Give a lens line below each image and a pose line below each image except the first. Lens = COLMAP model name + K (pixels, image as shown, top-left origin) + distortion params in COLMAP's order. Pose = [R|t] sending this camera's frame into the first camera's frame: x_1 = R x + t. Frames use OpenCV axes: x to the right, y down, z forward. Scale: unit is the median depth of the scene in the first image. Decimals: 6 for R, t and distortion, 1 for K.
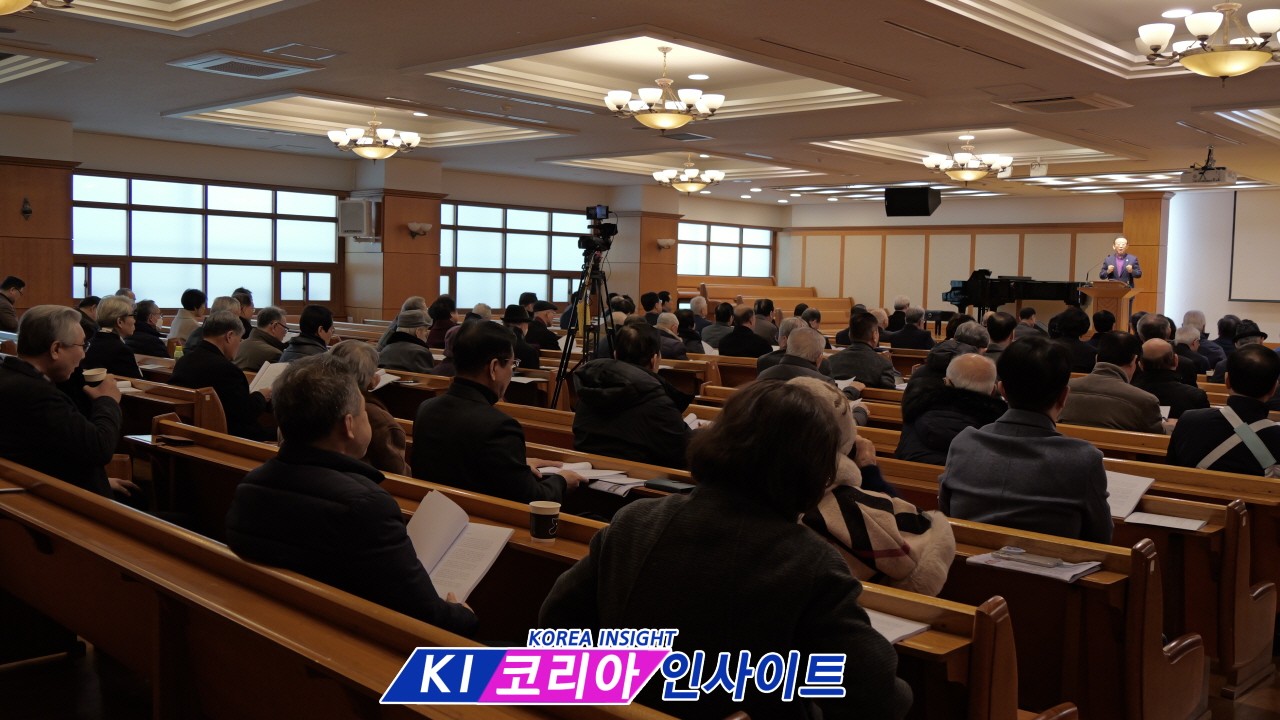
lens RADIAL K [[1160.2, 0, 639.4], [0, 1160.2, 357.7], [0, 0, 1]] dist [-0.058373, 0.000000]
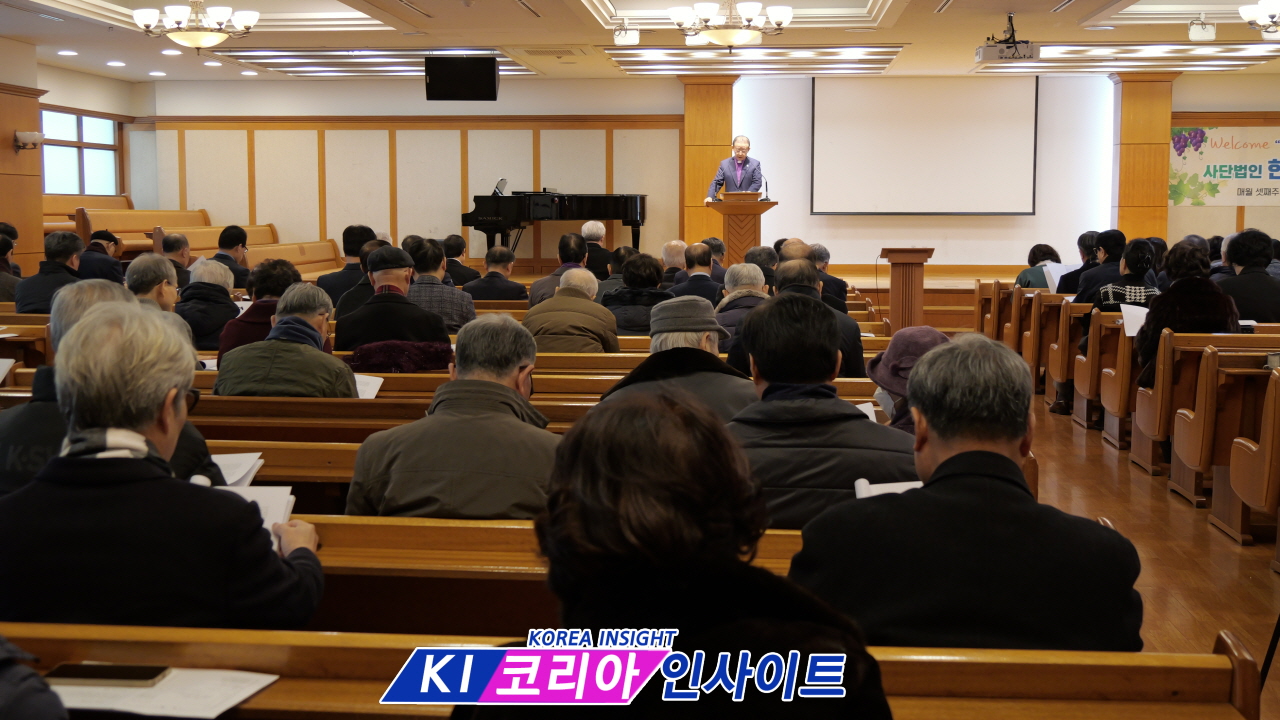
lens RADIAL K [[1464.6, 0, 638.7], [0, 1464.6, 362.2], [0, 0, 1]] dist [0.005015, 0.000000]
pose [[0.784085, -0.086766, 0.614559, -0.190261], [0.057191, 0.996068, 0.067662, -0.019801], [-0.618013, -0.017905, 0.785964, 0.228761]]
